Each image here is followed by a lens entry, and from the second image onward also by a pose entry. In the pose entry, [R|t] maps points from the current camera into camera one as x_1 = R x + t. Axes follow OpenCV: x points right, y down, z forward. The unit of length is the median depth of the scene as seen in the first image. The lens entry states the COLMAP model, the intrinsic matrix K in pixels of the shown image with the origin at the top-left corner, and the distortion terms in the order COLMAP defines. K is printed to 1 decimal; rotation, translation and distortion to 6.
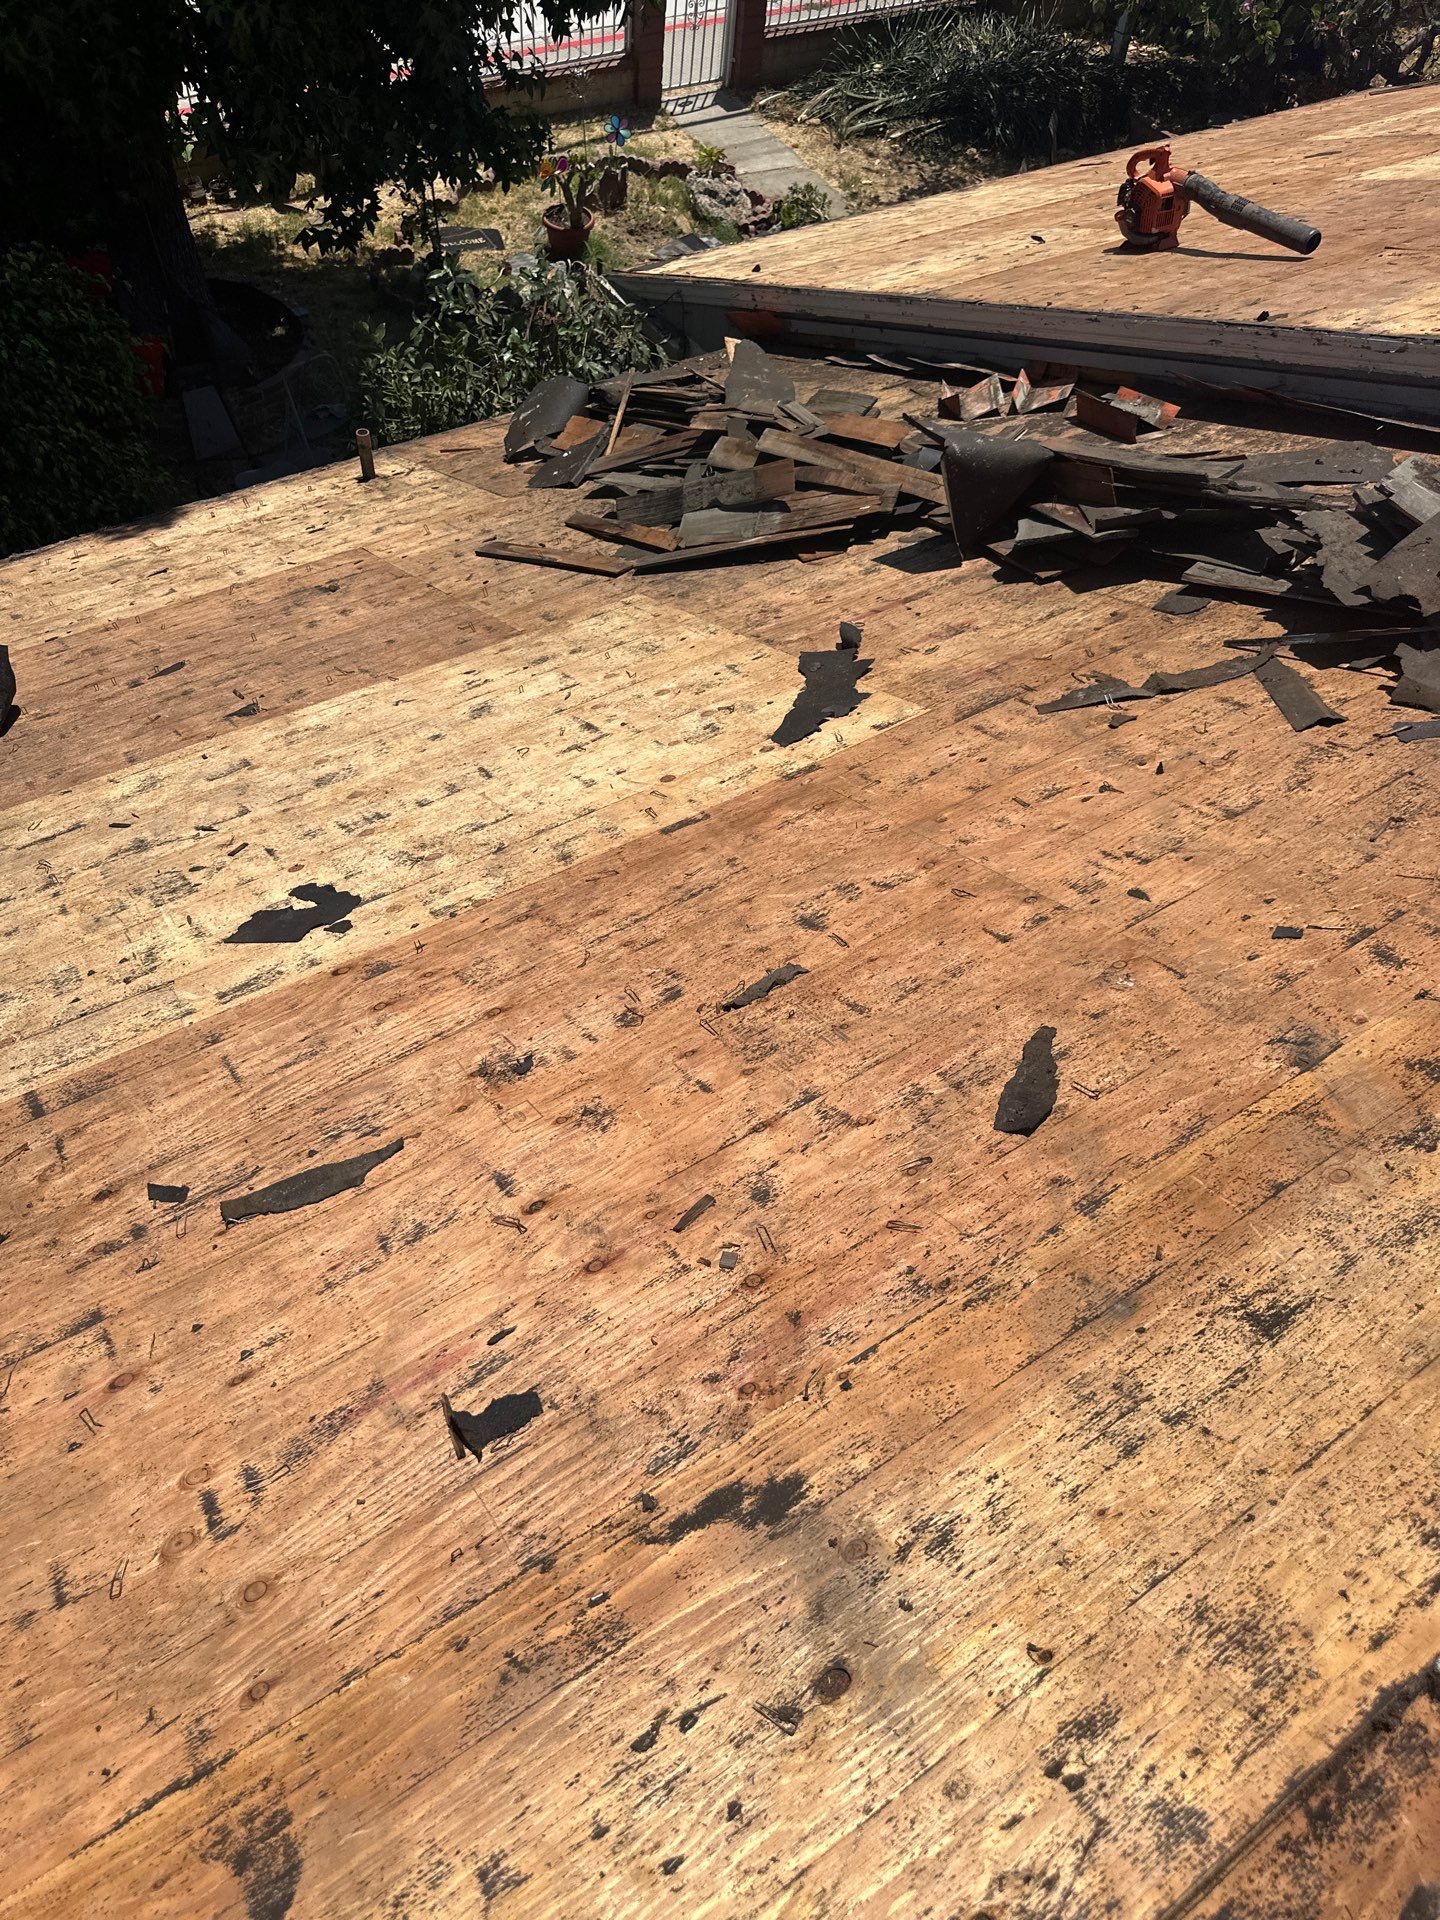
lens RADIAL K [[1320.2, 0, 699.8], [0, 1320.2, 962.2], [0, 0, 1]] dist [0.010812, -0.025408]
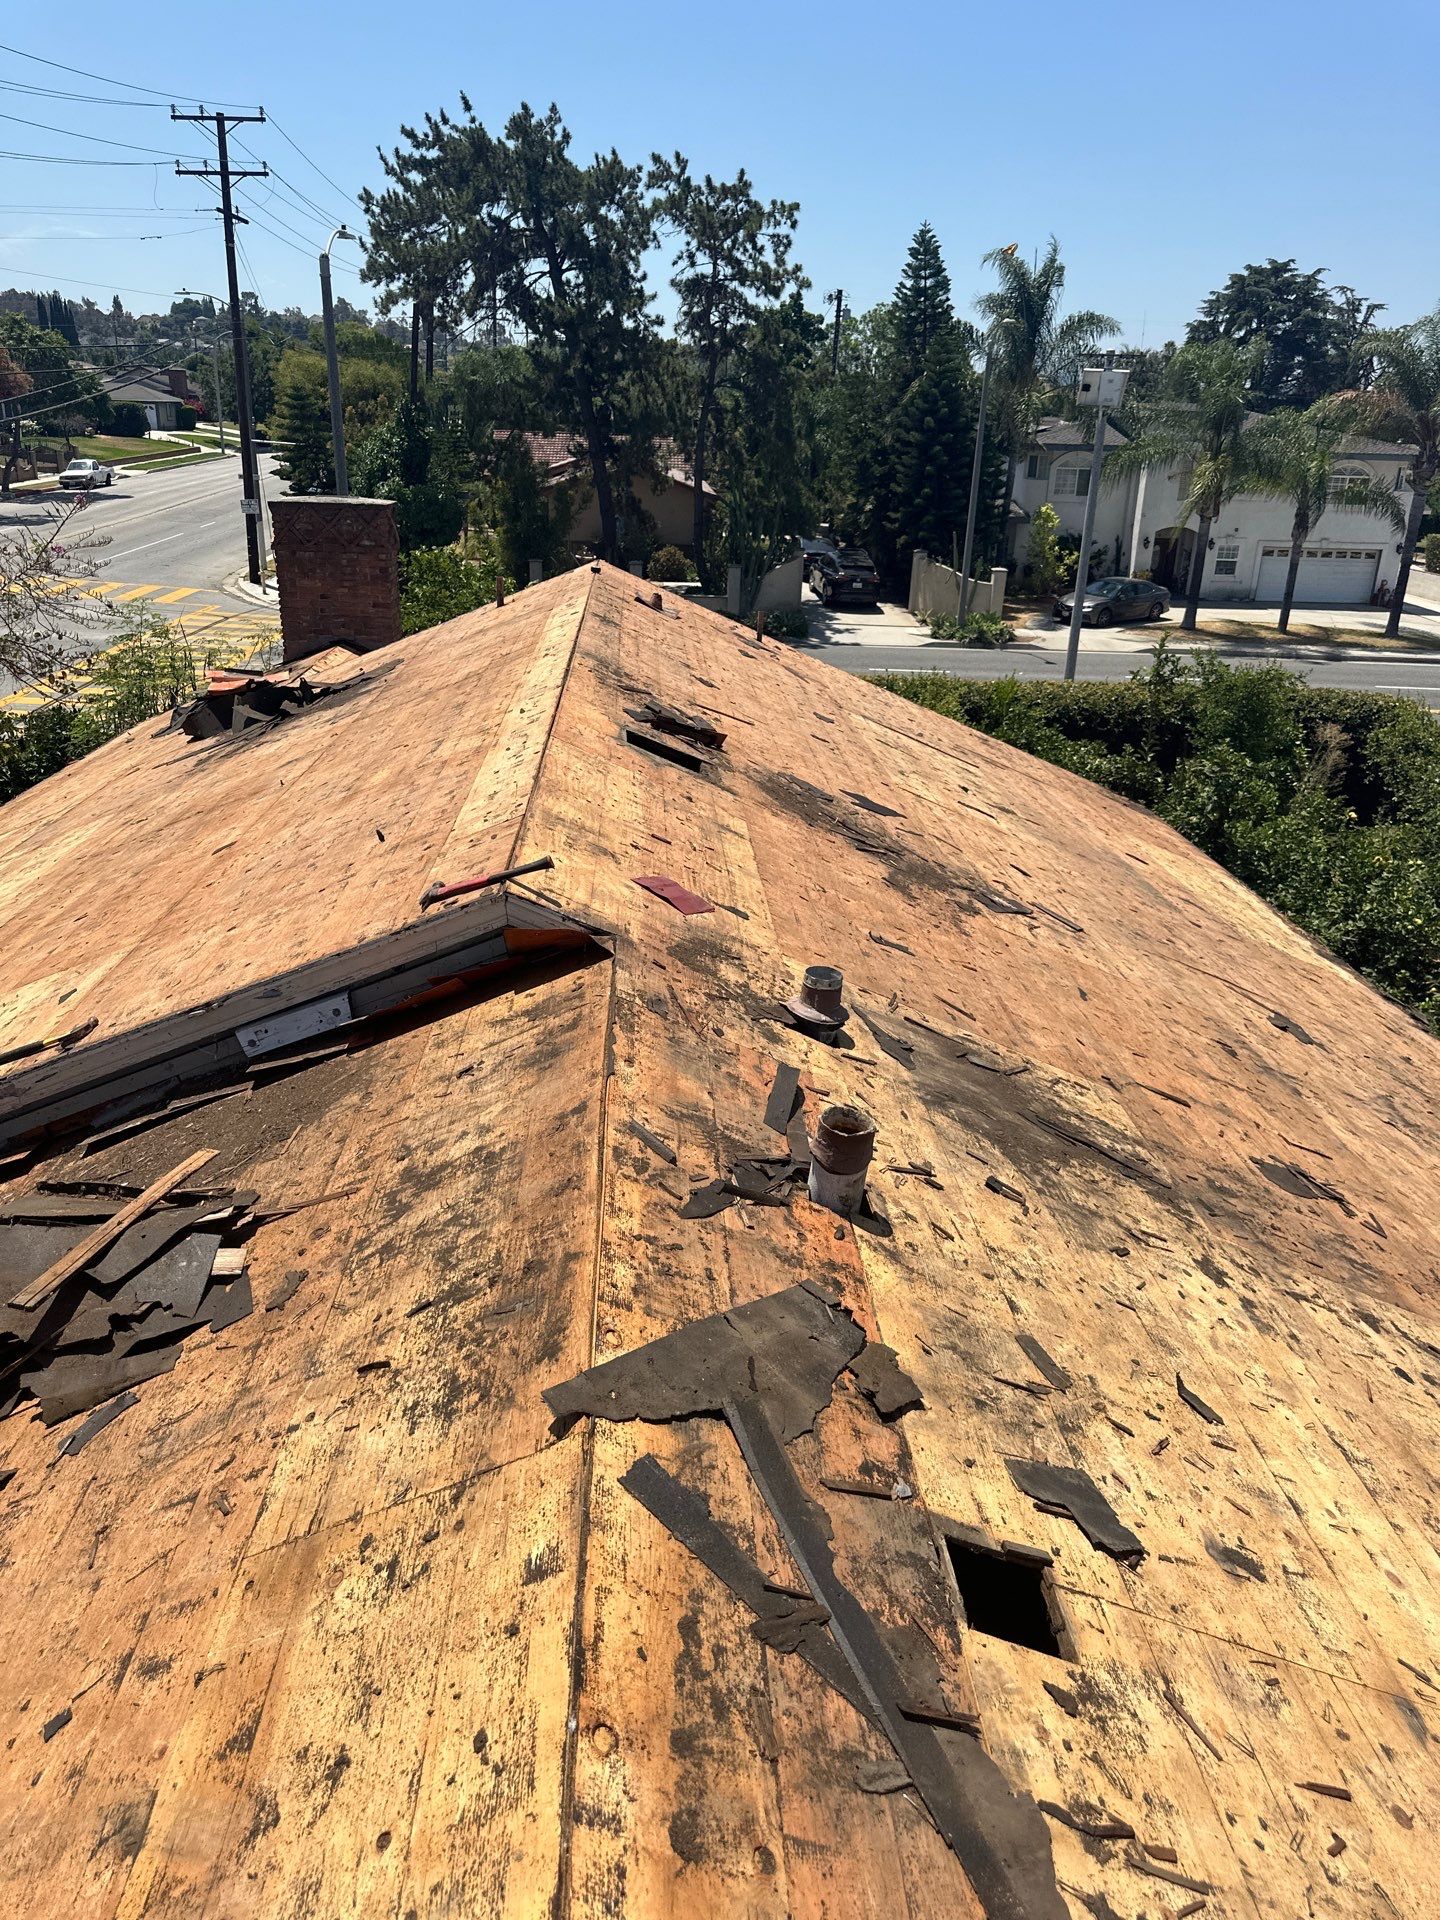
lens RADIAL K [[1329.5, 0, 694.6], [0, 1329.5, 957.6], [0, 0, 1]] dist [-0.001862, -0.015833]
pose [[0.507853, -0.359849, 0.782684, 0.094774], [0.694354, 0.708750, -0.124682, 0.014308], [-0.509861, 0.606780, 0.609804, -0.065969]]
